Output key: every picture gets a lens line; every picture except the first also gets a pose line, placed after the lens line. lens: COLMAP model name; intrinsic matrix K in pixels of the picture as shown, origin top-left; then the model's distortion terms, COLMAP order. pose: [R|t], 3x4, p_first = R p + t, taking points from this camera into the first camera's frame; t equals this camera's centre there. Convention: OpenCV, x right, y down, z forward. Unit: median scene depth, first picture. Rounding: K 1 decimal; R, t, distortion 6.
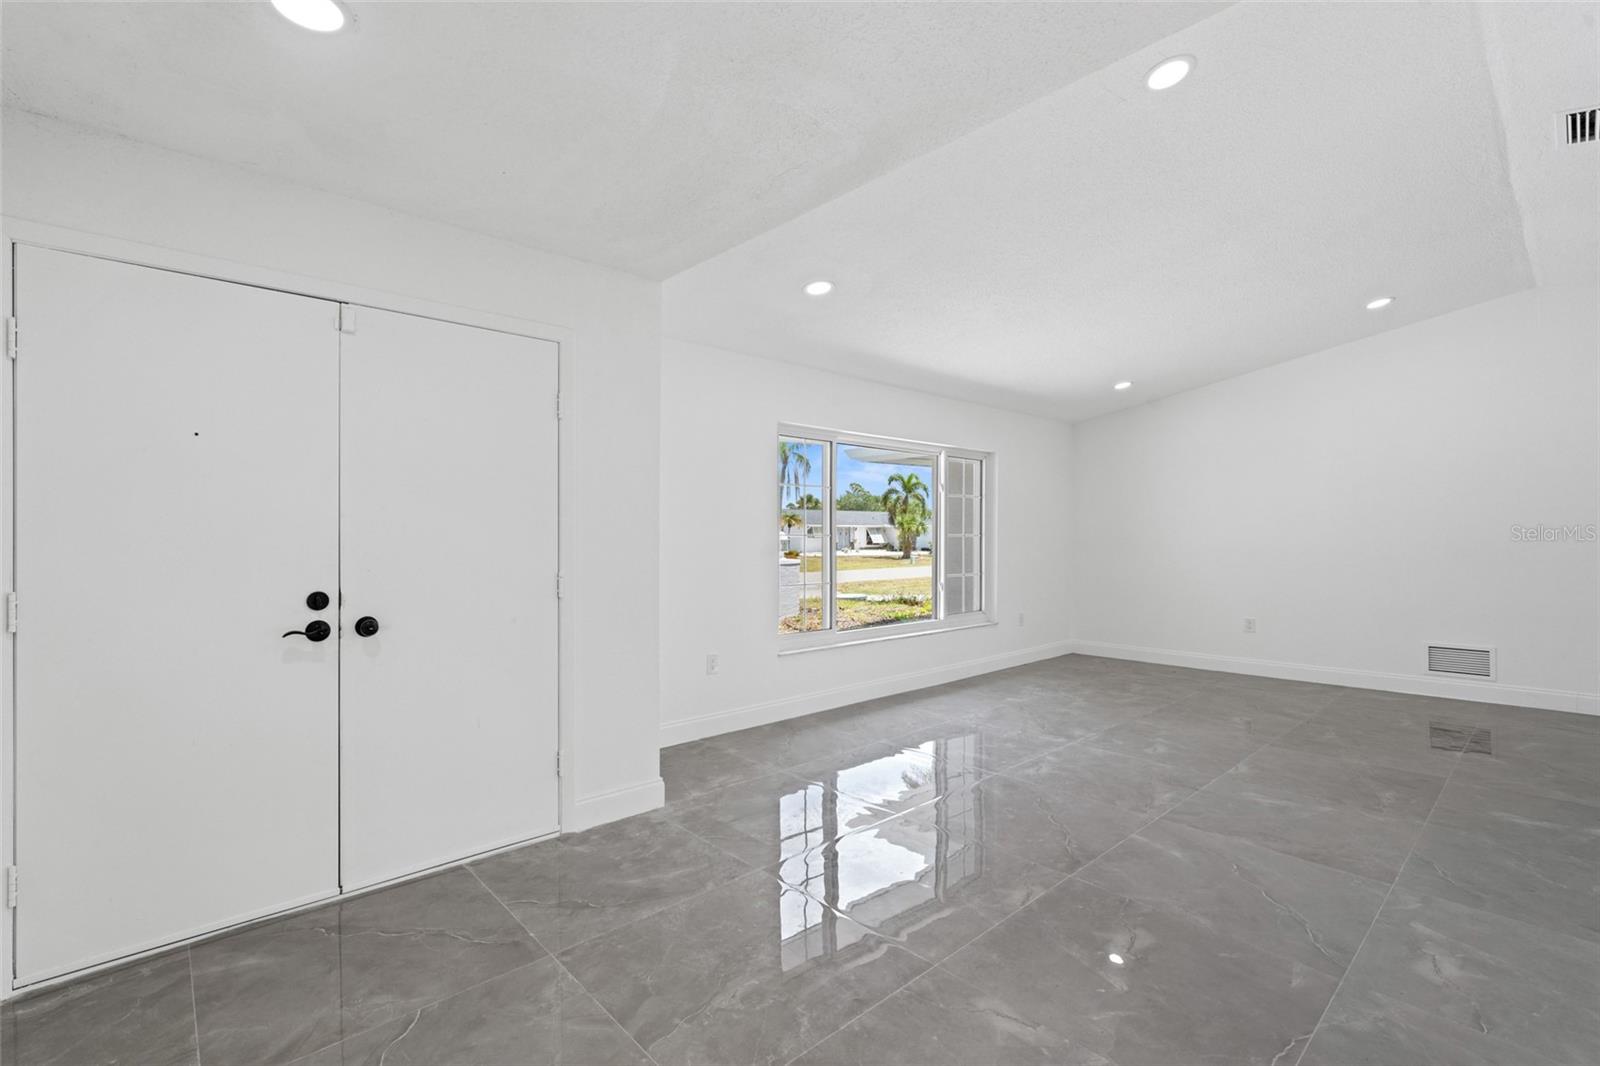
lens RADIAL K [[718.5, 0, 795.2], [0, 718.5, 535.4], [0, 0, 1]] dist [-0.002681, 0.000925]
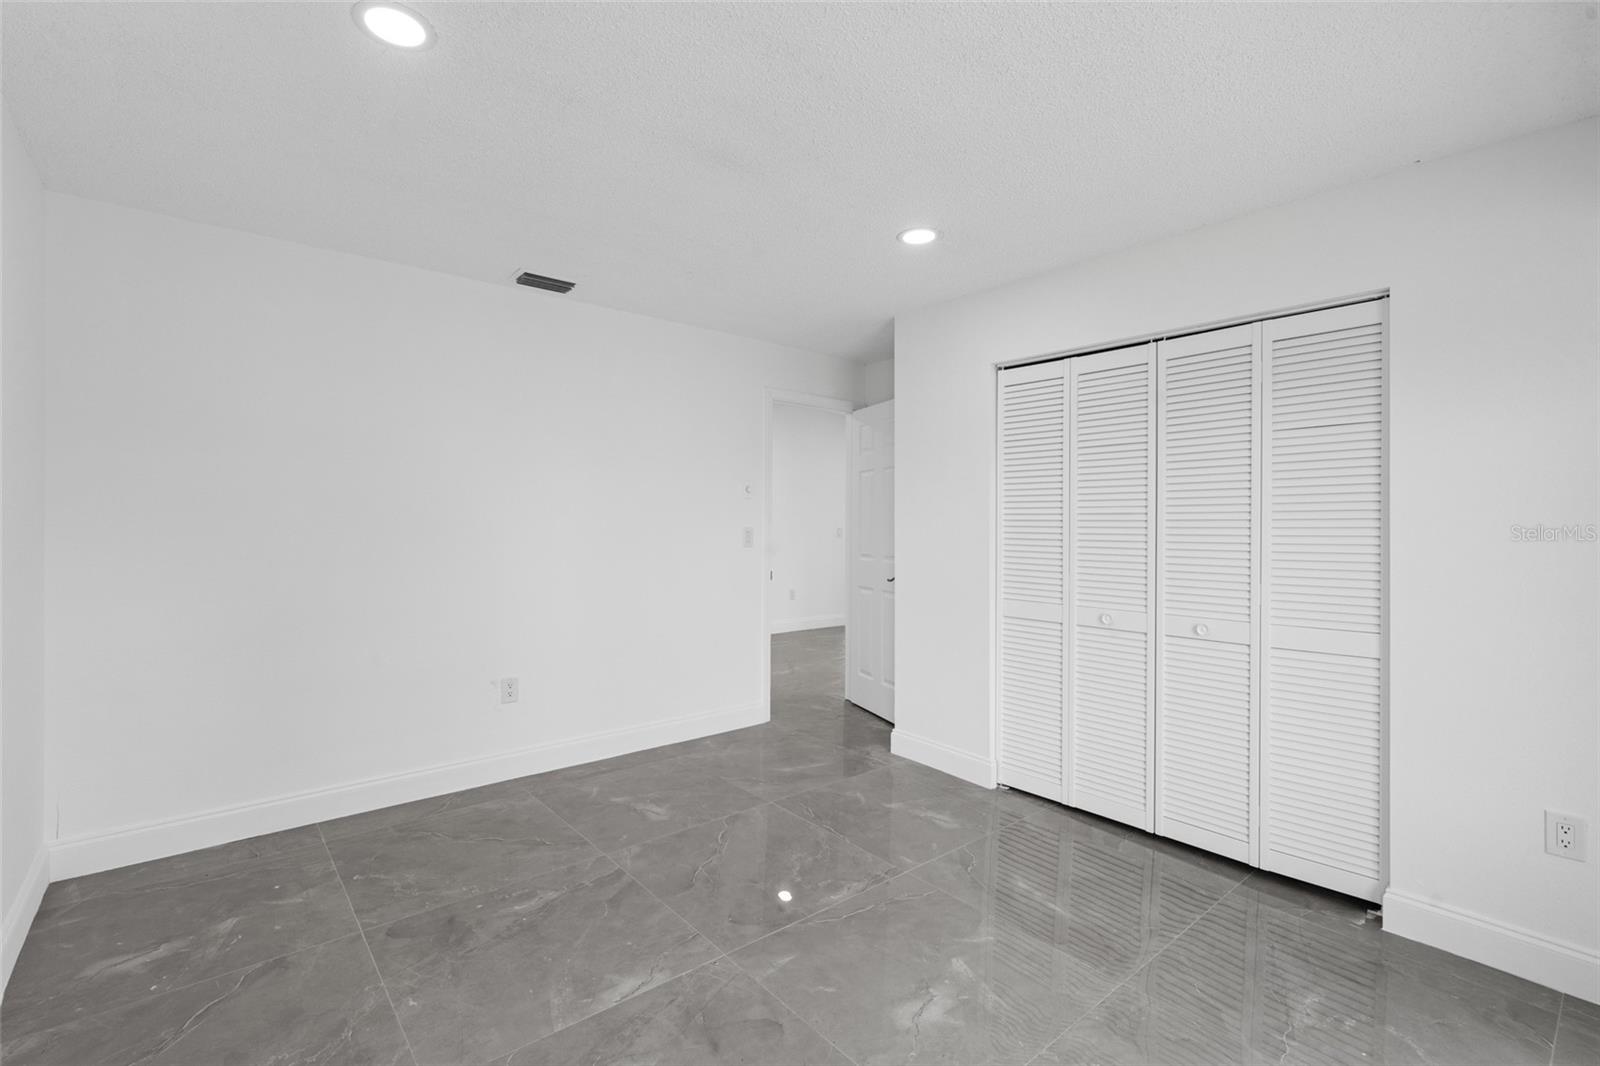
lens RADIAL K [[718.5, 0, 798.1], [0, 718.5, 531.0], [0, 0, 1]] dist [-0.002681, 0.000925]
pose [[-0.999361, 0.003044, 0.035624, 0.545646], [0.003539, 0.999898, 0.013834, -0.011453], [-0.035578, 0.013952, -0.999270, 1.723504]]
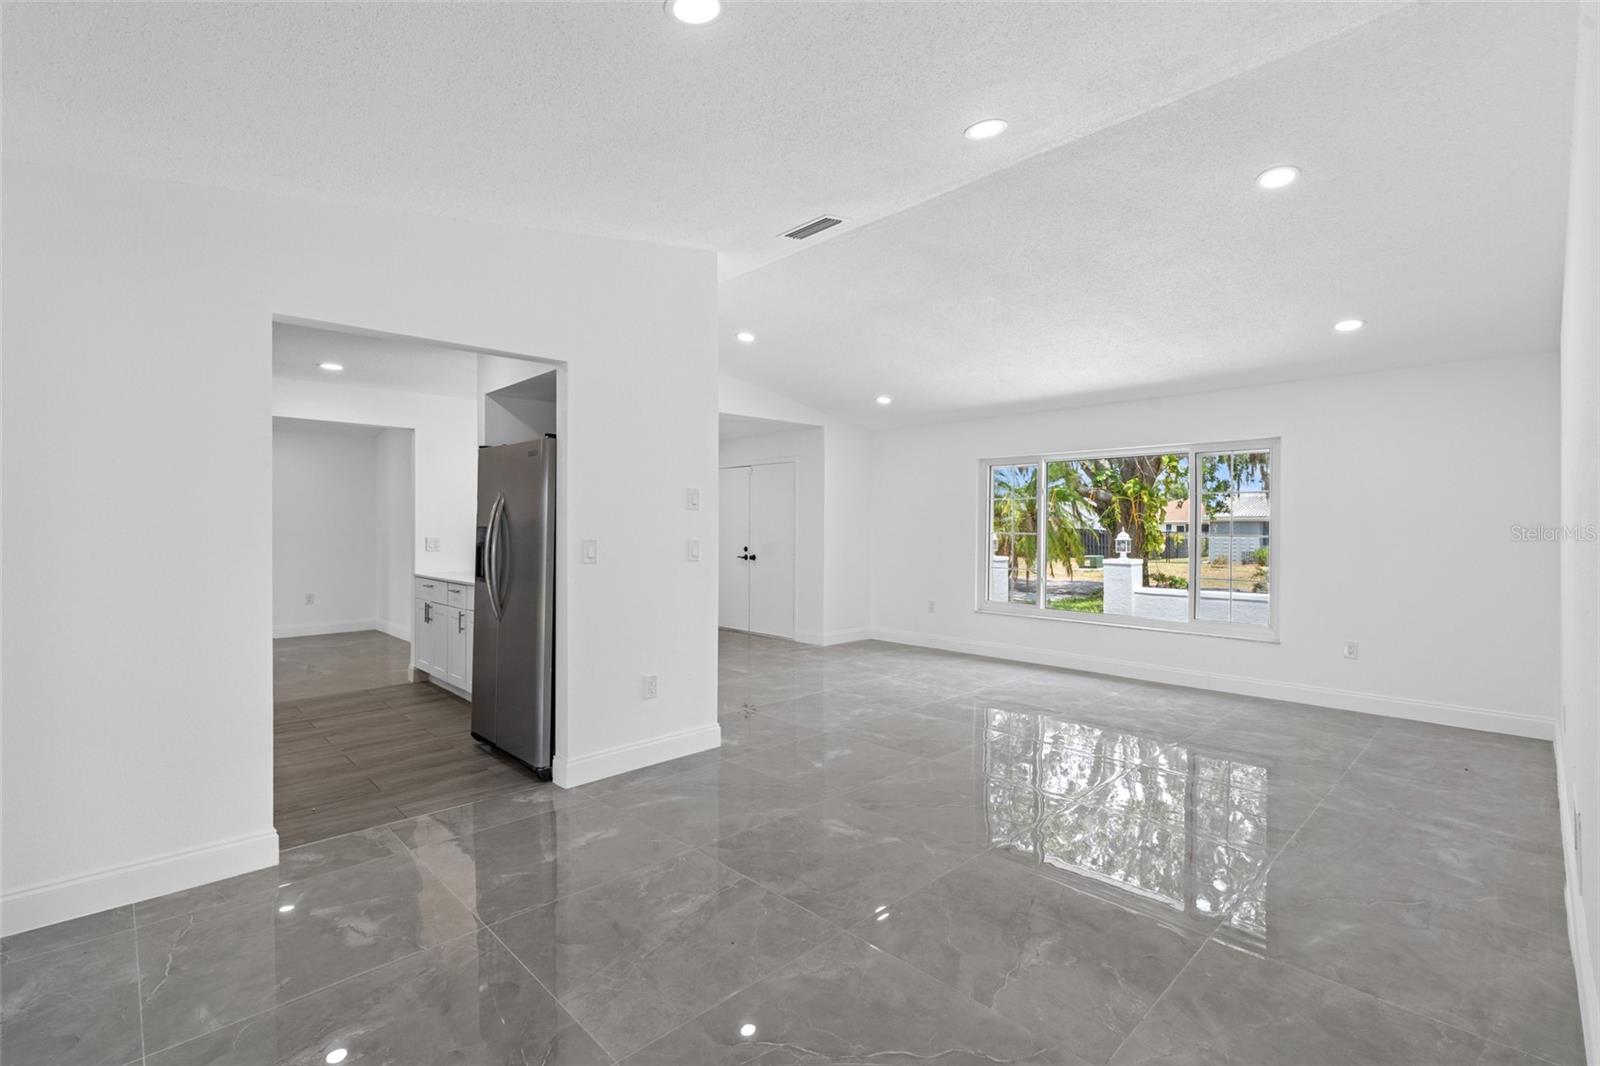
lens RADIAL K [[718.5, 0, 801.6], [0, 718.5, 531.8], [0, 0, 1]] dist [-0.002681, 0.000925]
pose [[0.034428, 0.005481, -0.999392, 2.174551], [-0.007952, 0.999955, 0.005210, -0.014300], [0.999376, 0.007768, 0.034470, 0.829997]]
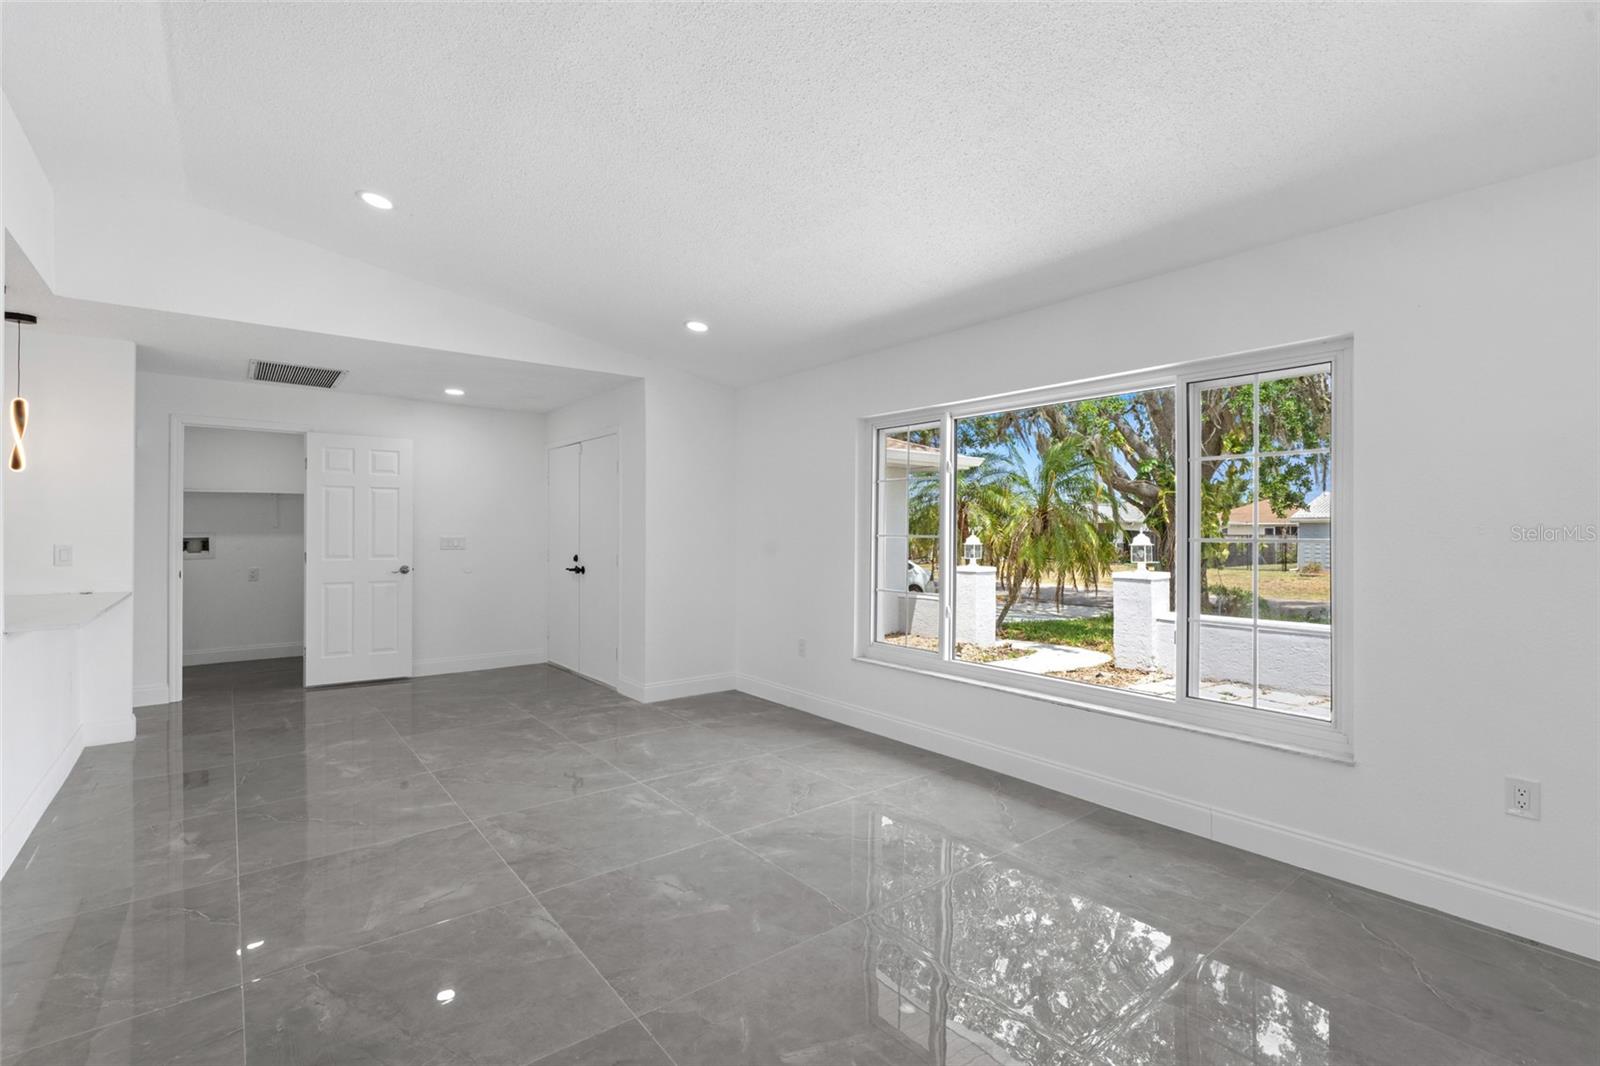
lens RADIAL K [[718.5, 0, 798.8], [0, 718.5, 528.2], [0, 0, 1]] dist [-0.002681, 0.000925]
pose [[-0.065622, -0.004454, -0.997835, 1.388443], [-0.006262, 0.999972, -0.004052, -0.011178], [0.997825, 0.005983, -0.065648, 1.431650]]
